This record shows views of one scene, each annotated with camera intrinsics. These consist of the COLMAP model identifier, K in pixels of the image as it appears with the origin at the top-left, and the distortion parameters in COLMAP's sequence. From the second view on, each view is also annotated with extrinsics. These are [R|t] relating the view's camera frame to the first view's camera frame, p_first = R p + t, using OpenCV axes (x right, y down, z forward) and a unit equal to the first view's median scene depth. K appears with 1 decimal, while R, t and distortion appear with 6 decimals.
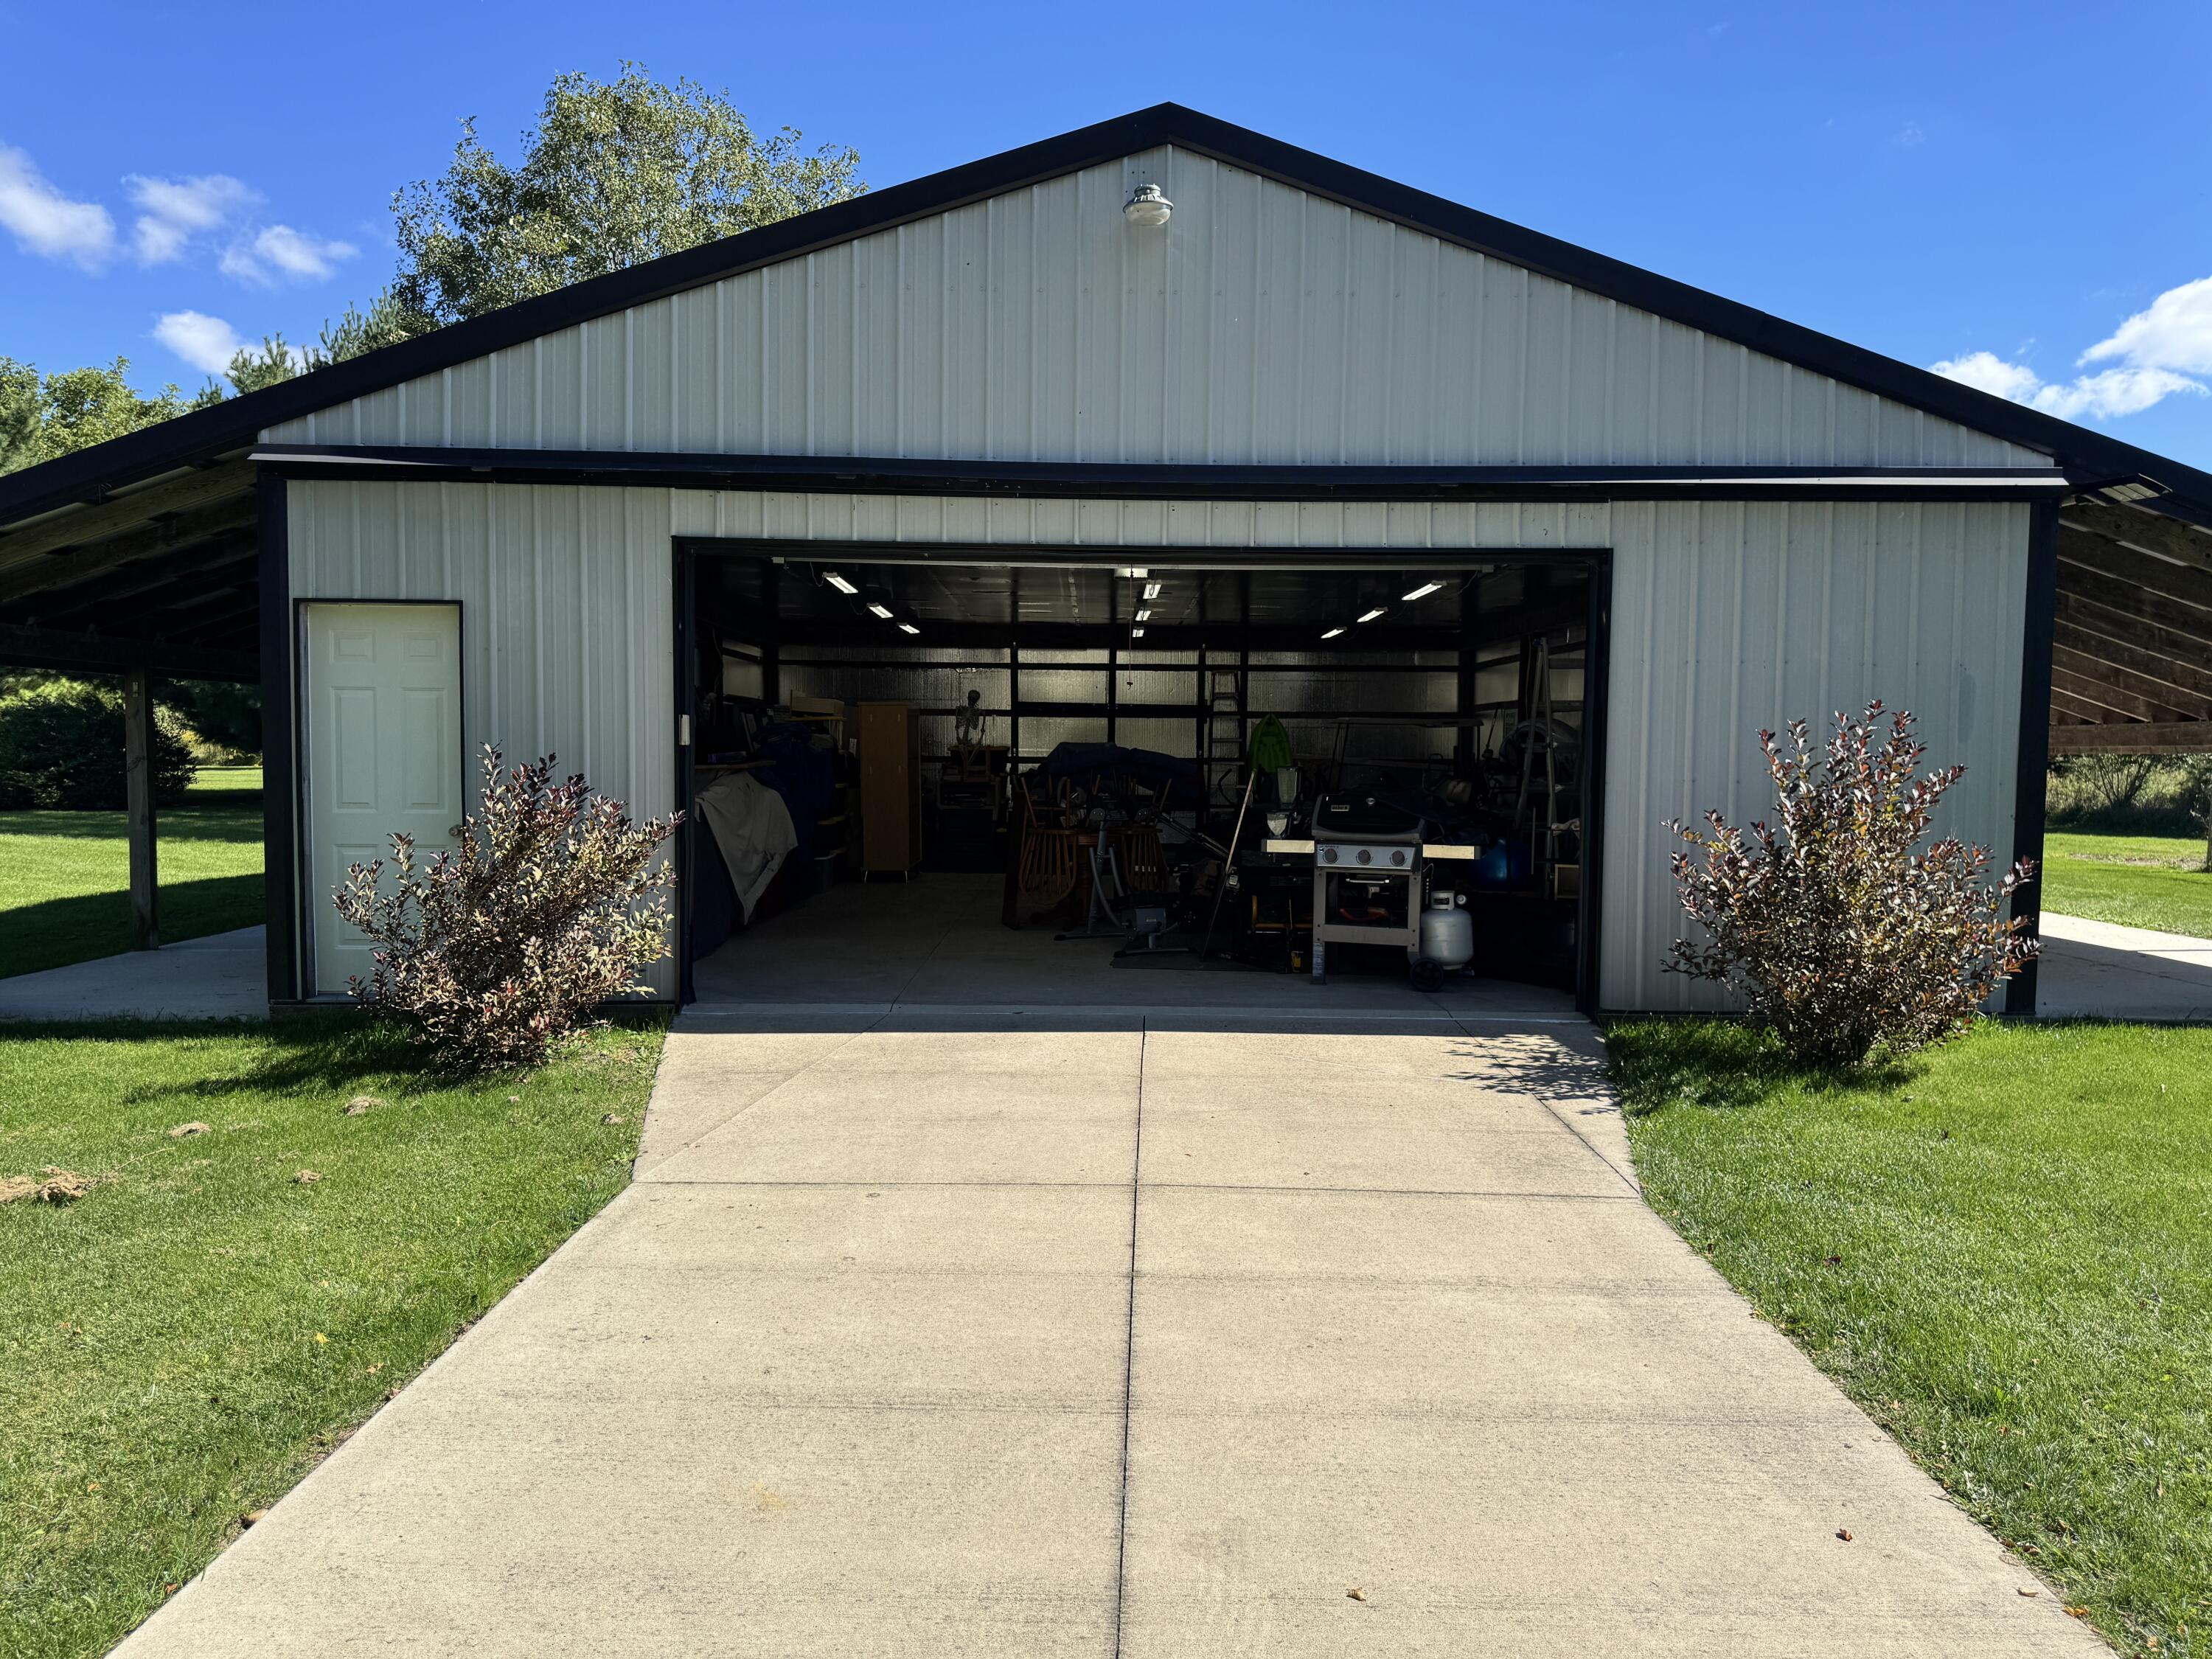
lens RADIAL K [[1612.9, 0, 1106.0], [0, 1612.9, 829.5], [0, 0, 1]] dist [0.021358, -0.001948]
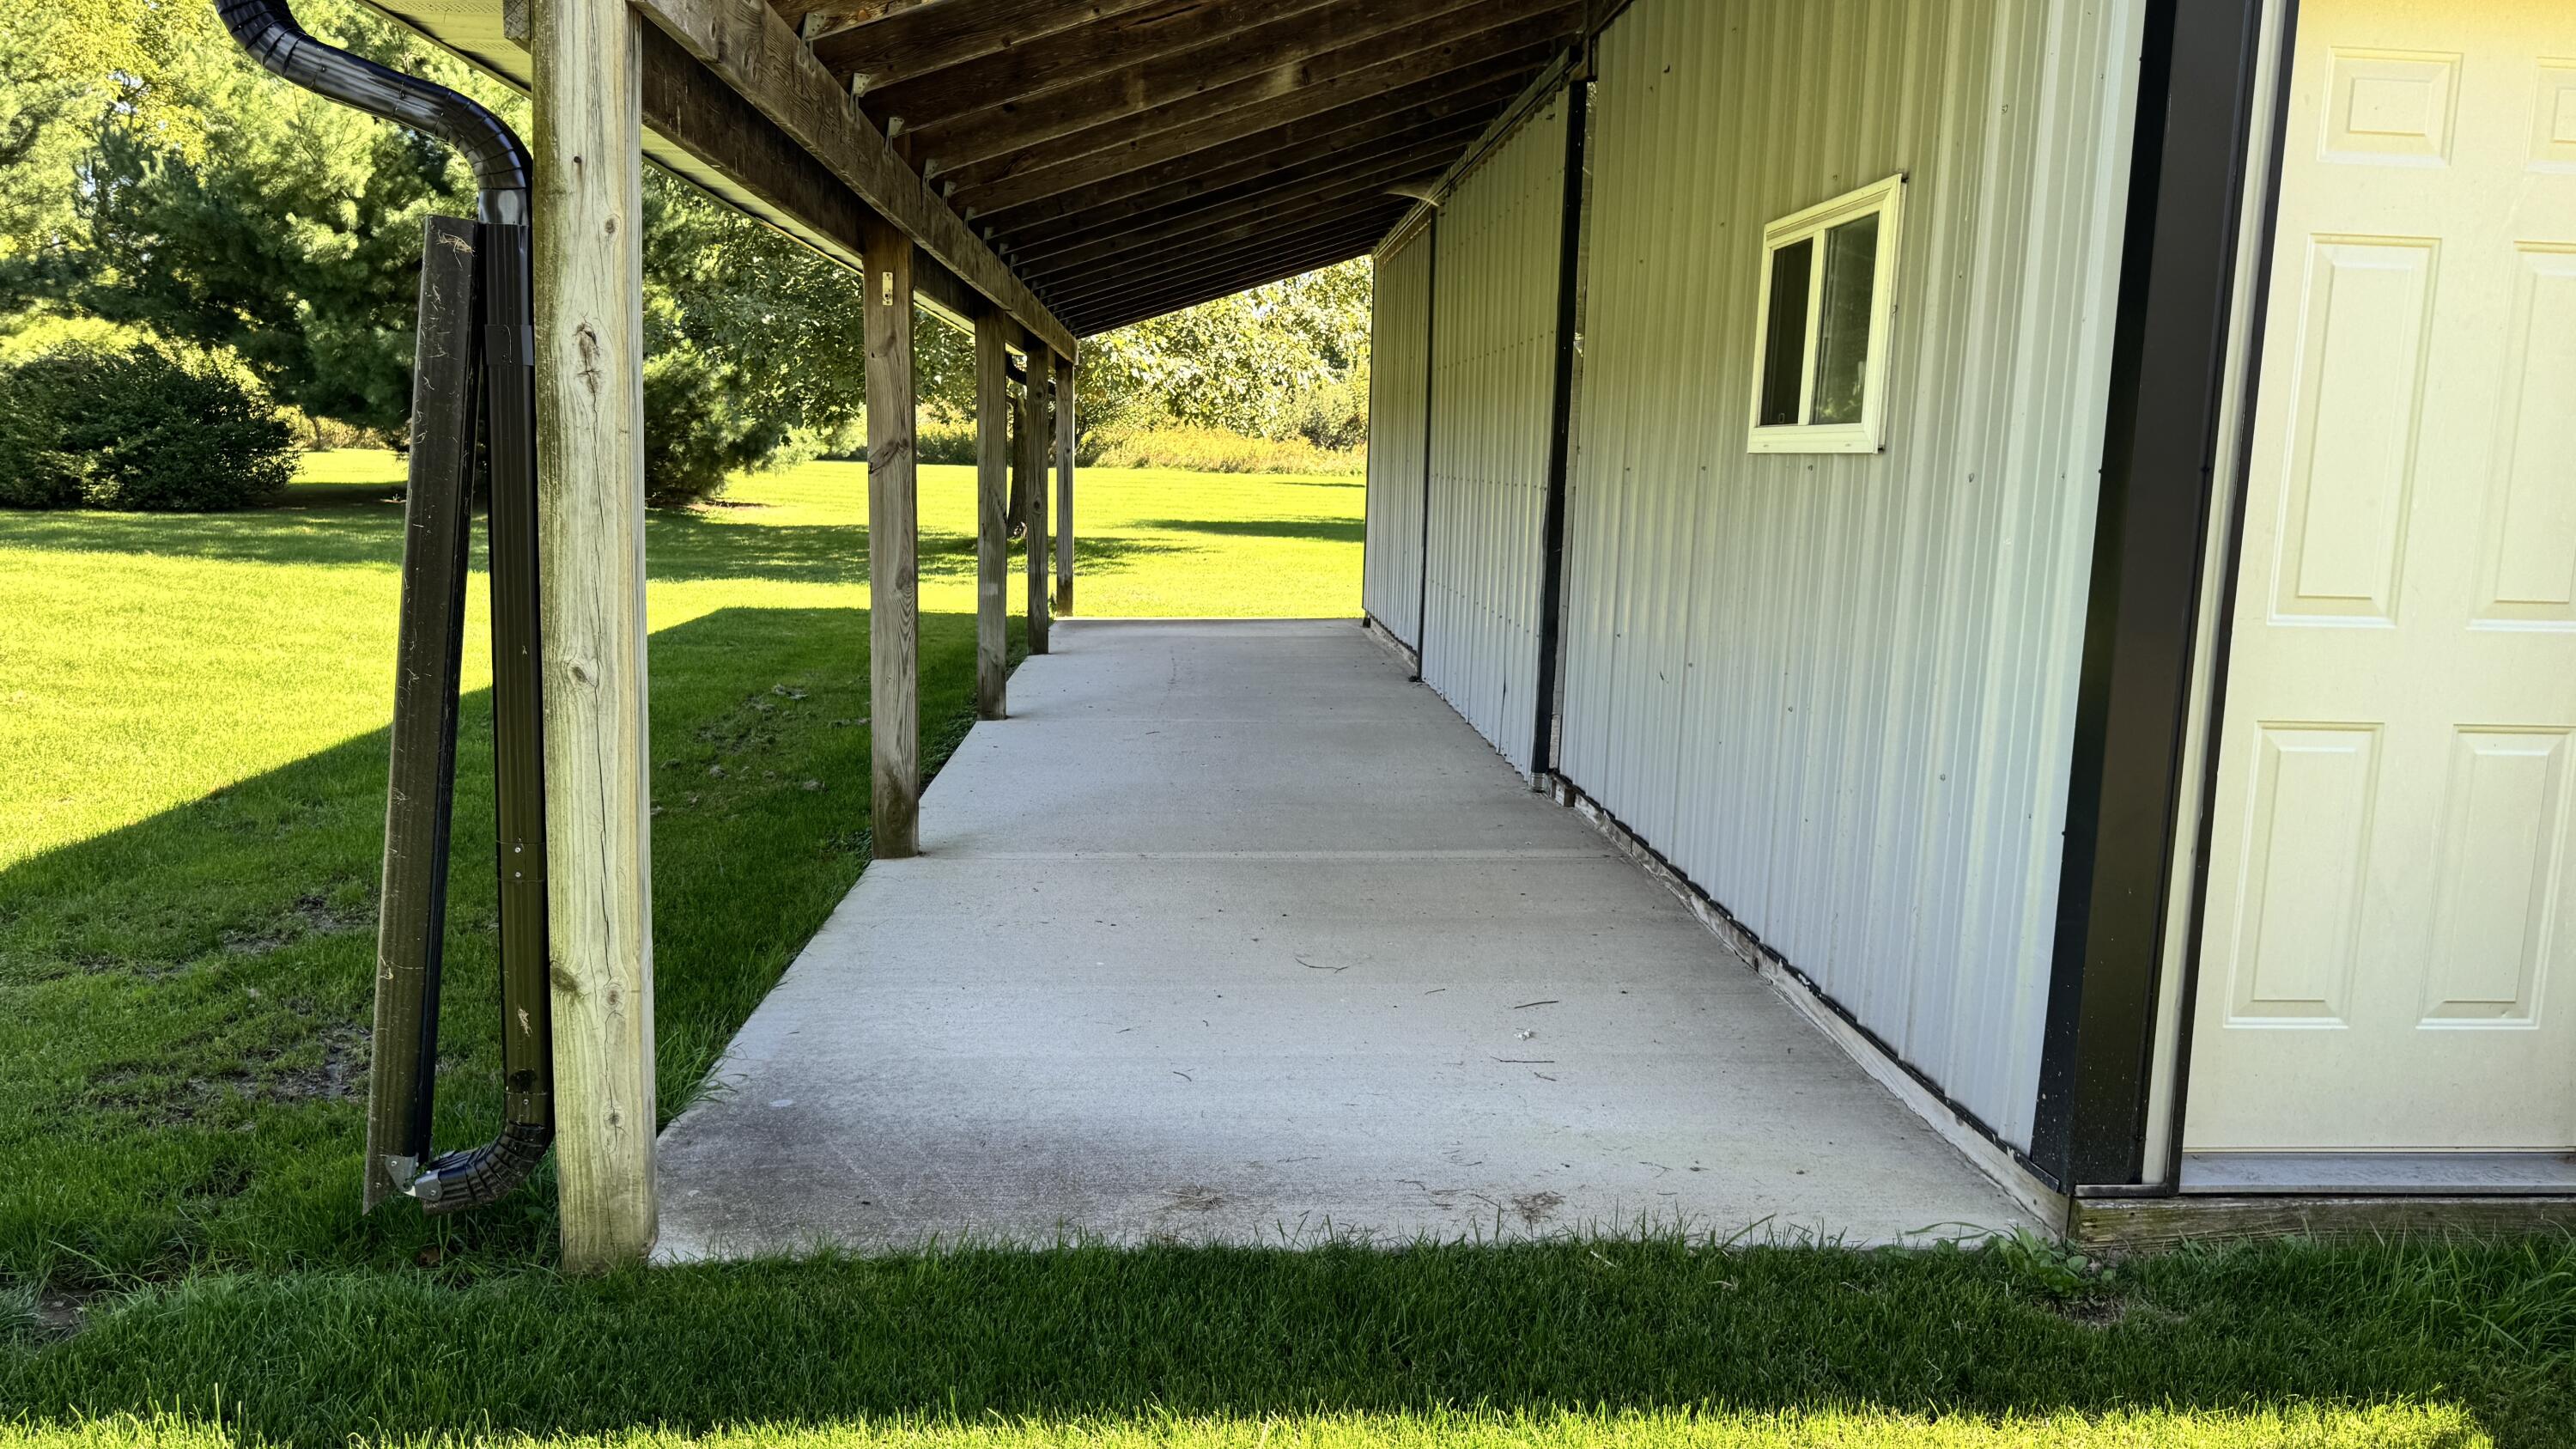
lens RADIAL K [[1868.2, 0, 1288.0], [0, 1868.2, 724.5], [0, 0, 1]] dist [0.002804, -0.000797]
pose [[0.997793, 0.014593, 0.064777, -0.206133], [-0.020644, 0.995381, 0.093753, -0.006454], [-0.063109, -0.094884, 0.993486, 0.186403]]
